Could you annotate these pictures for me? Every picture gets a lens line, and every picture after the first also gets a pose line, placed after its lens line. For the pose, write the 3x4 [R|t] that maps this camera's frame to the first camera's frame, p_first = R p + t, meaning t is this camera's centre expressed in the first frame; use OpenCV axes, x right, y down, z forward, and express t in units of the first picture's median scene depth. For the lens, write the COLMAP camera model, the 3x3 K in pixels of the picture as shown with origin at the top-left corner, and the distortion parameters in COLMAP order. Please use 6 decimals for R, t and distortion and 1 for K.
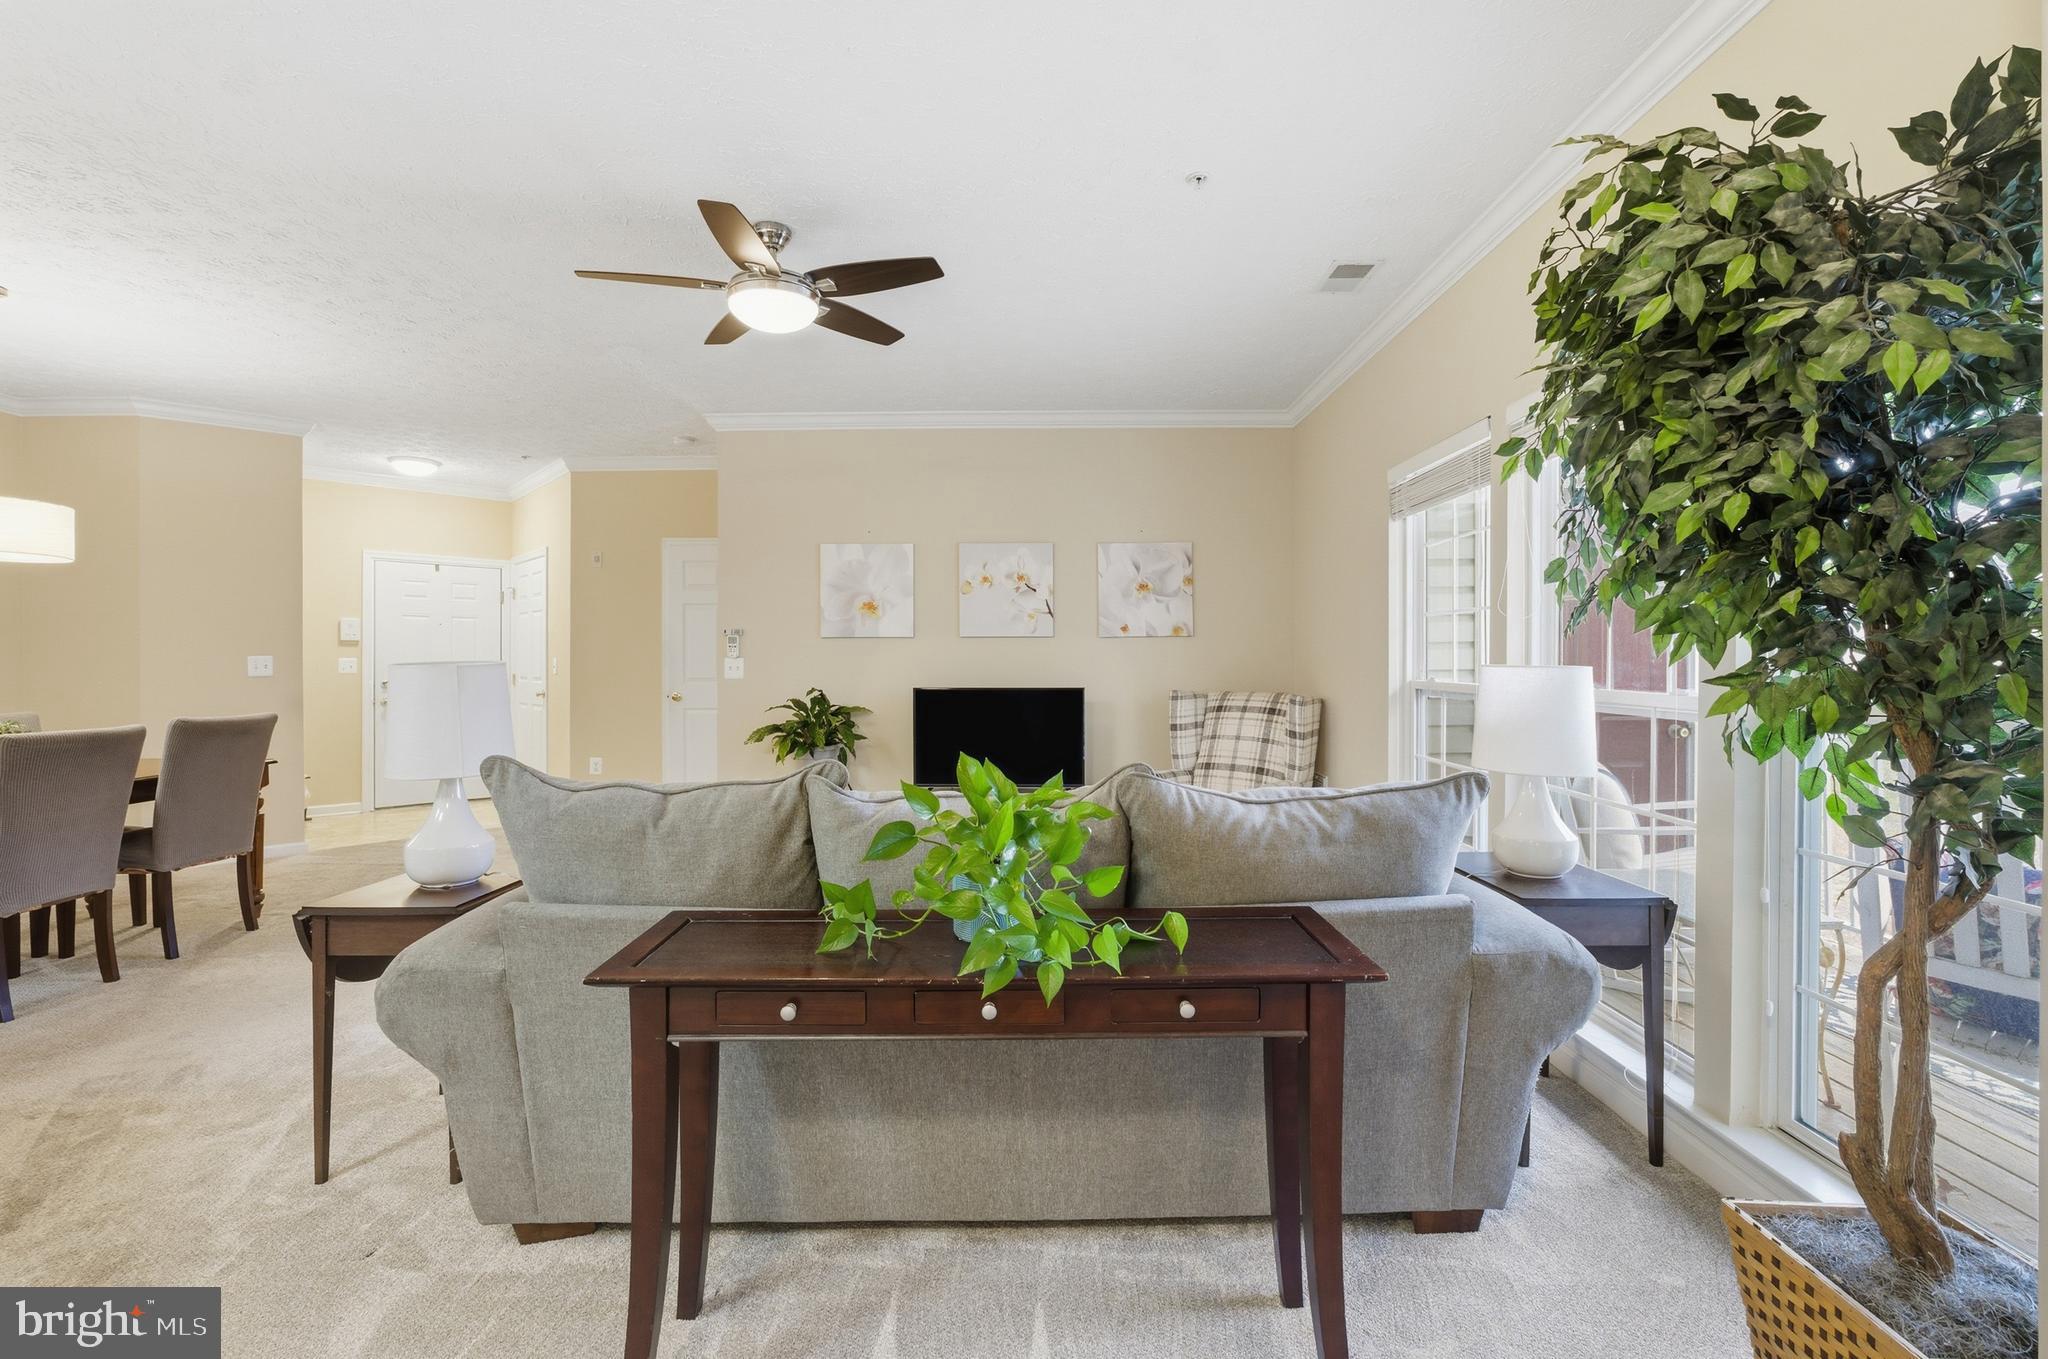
lens RADIAL K [[857.6, 0, 1009.1], [0, 857.6, 668.4], [0, 0, 1]] dist [-0.001435, -0.000044]
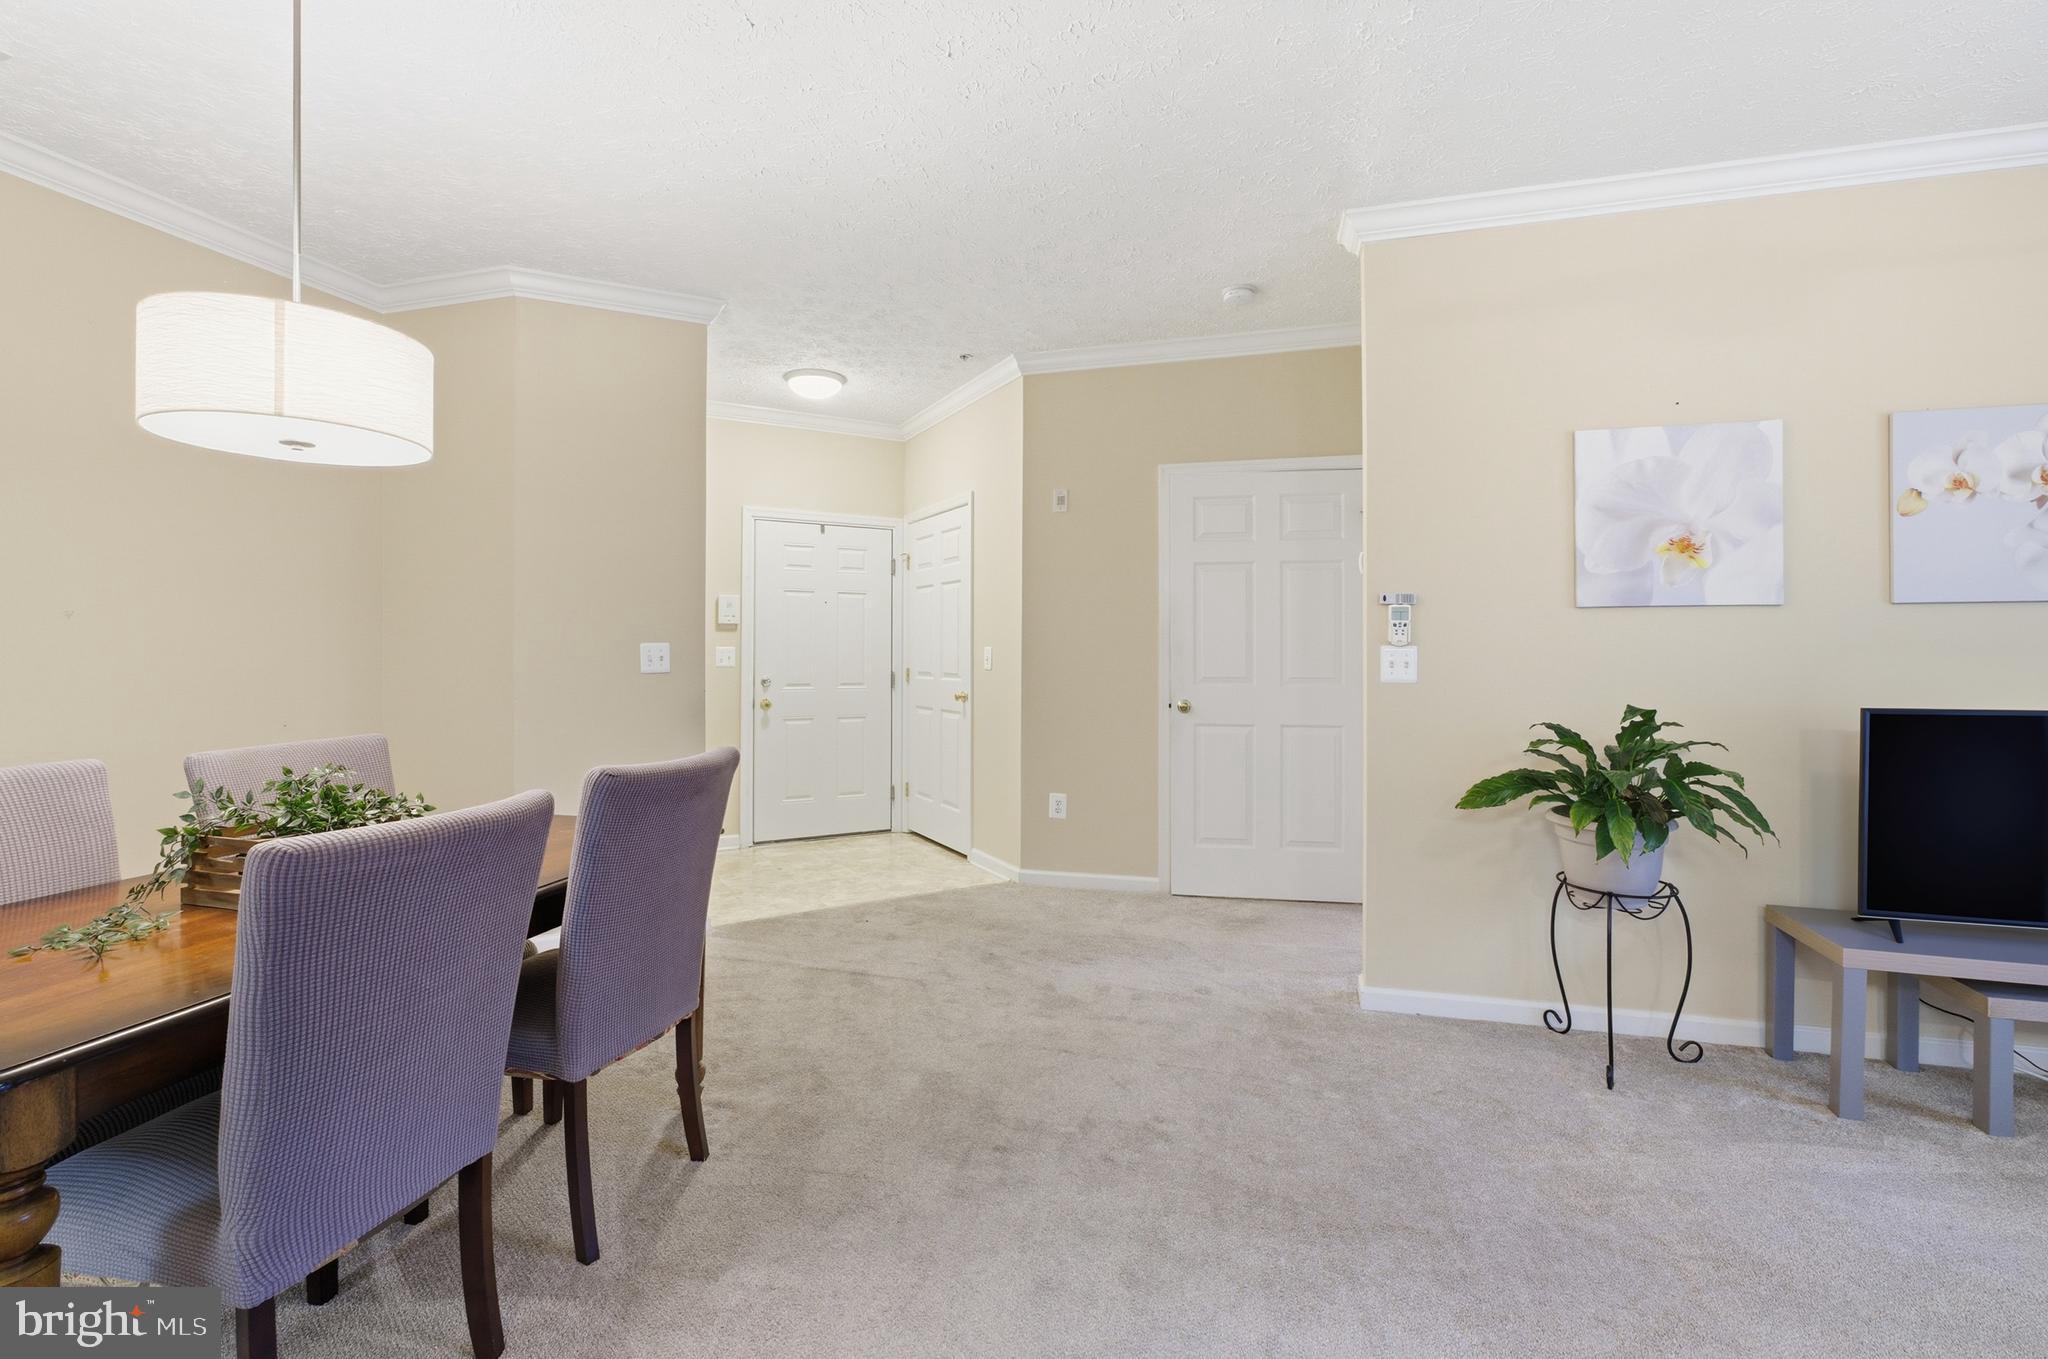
lens RADIAL K [[905.1, 0, 1031.5], [0, 905.1, 649.4], [0, 0, 1]] dist [-0.002932, 0.000168]
pose [[0.969129, 0.000646, -0.246552, -0.409741], [-0.002969, 0.999955, -0.009051, -0.003792], [0.246535, 0.009504, 0.969087, 0.377312]]
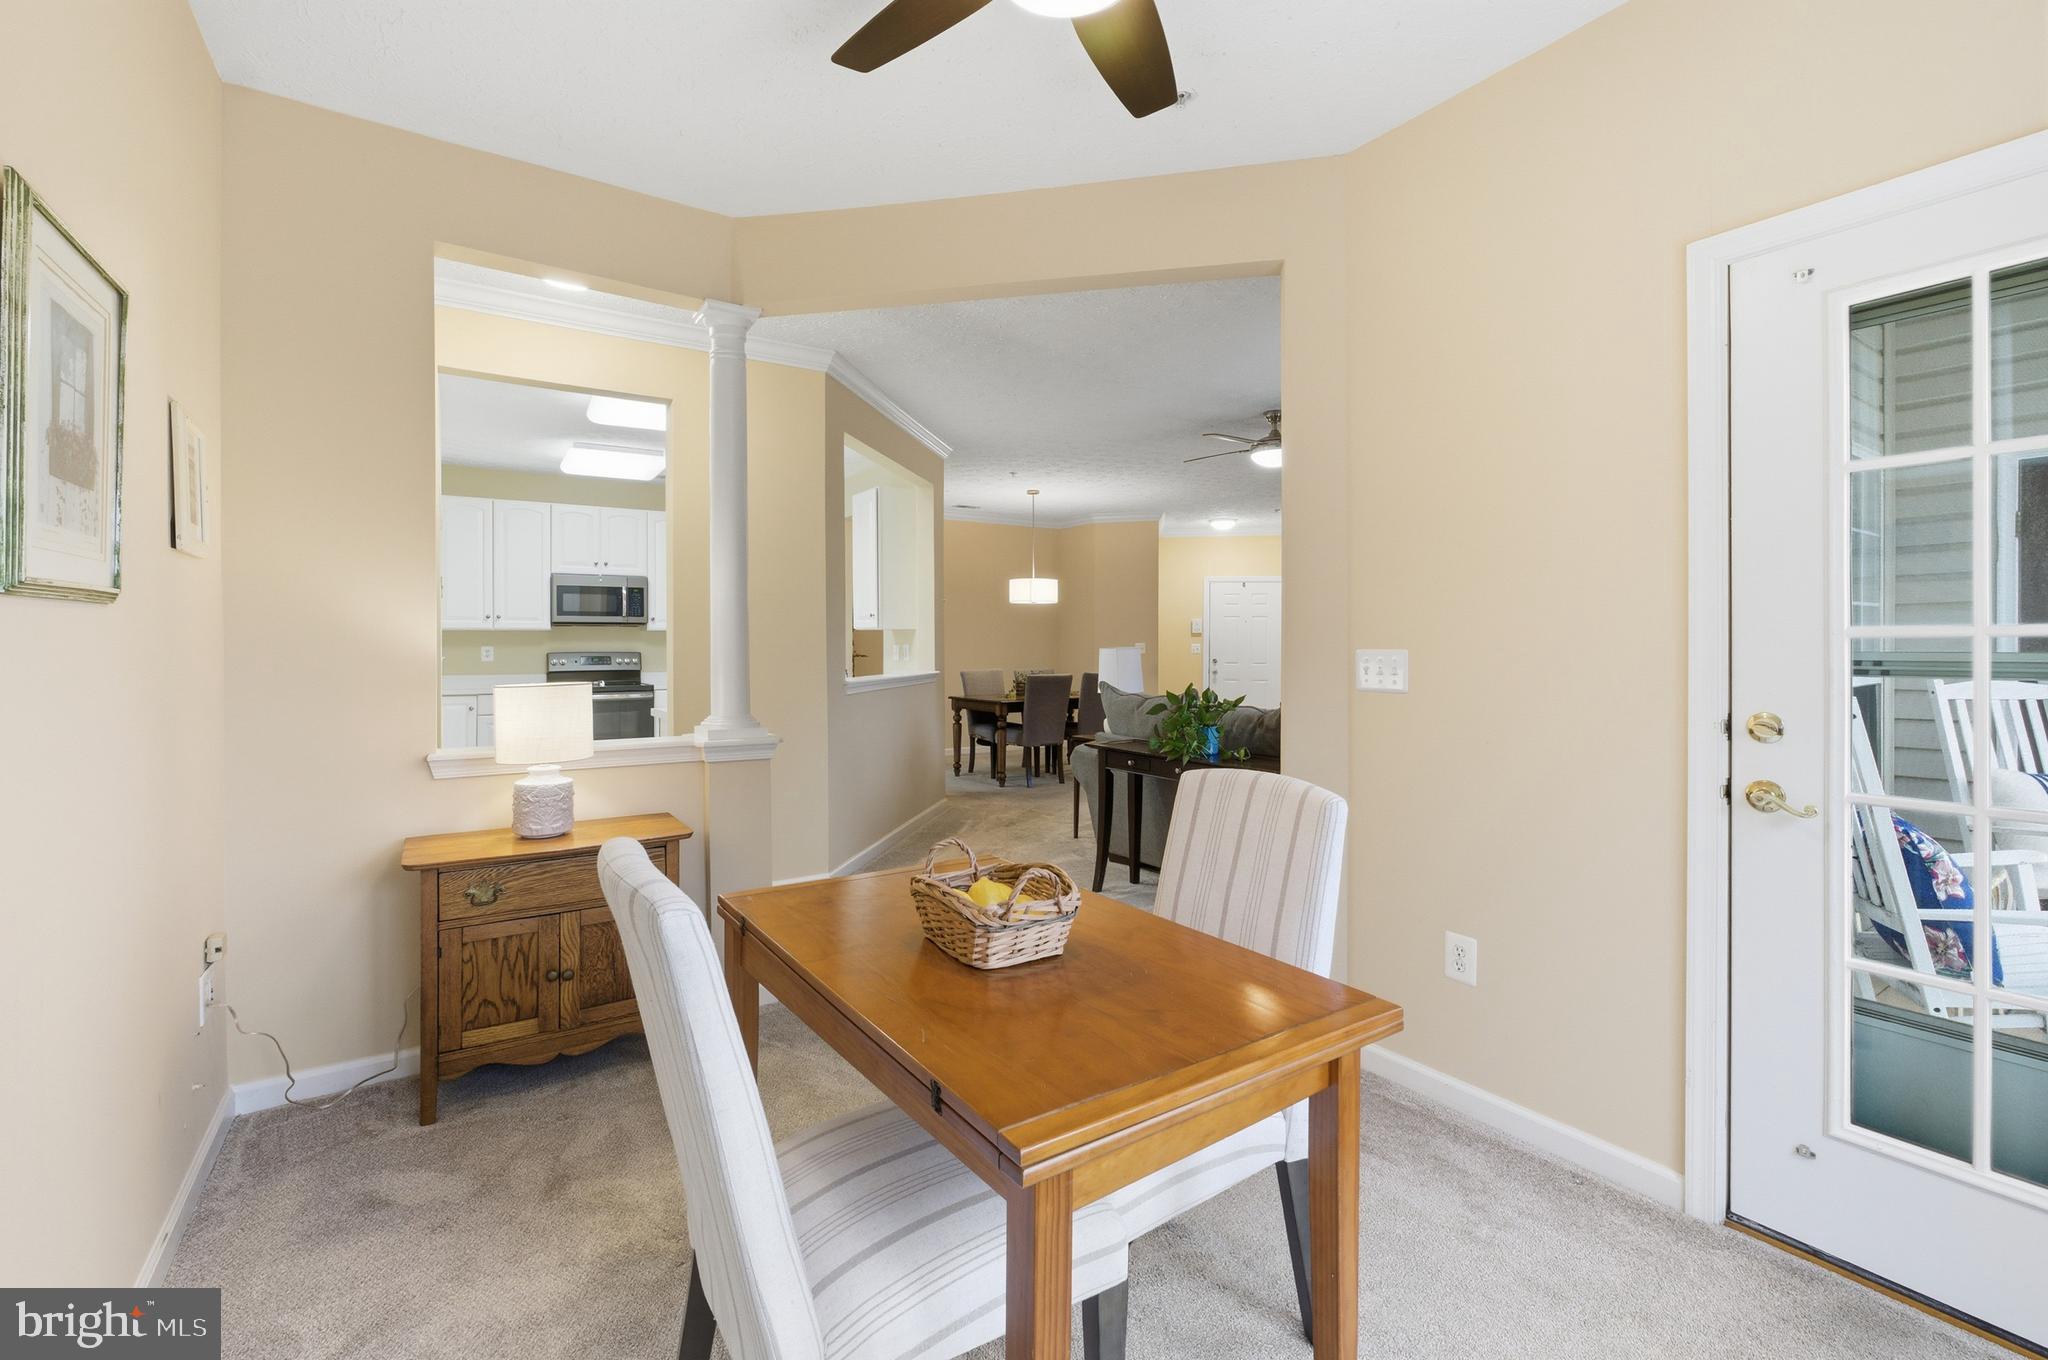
lens RADIAL K [[905.1, 0, 1031.5], [0, 905.1, 649.9], [0, 0, 1]] dist [-0.002932, 0.000168]
pose [[0.580788, 0.002415, -0.814051, 0.577629], [-0.004770, 0.999989, -0.000437, 0.002140], [0.814041, 0.004136, 0.580793, -0.318773]]
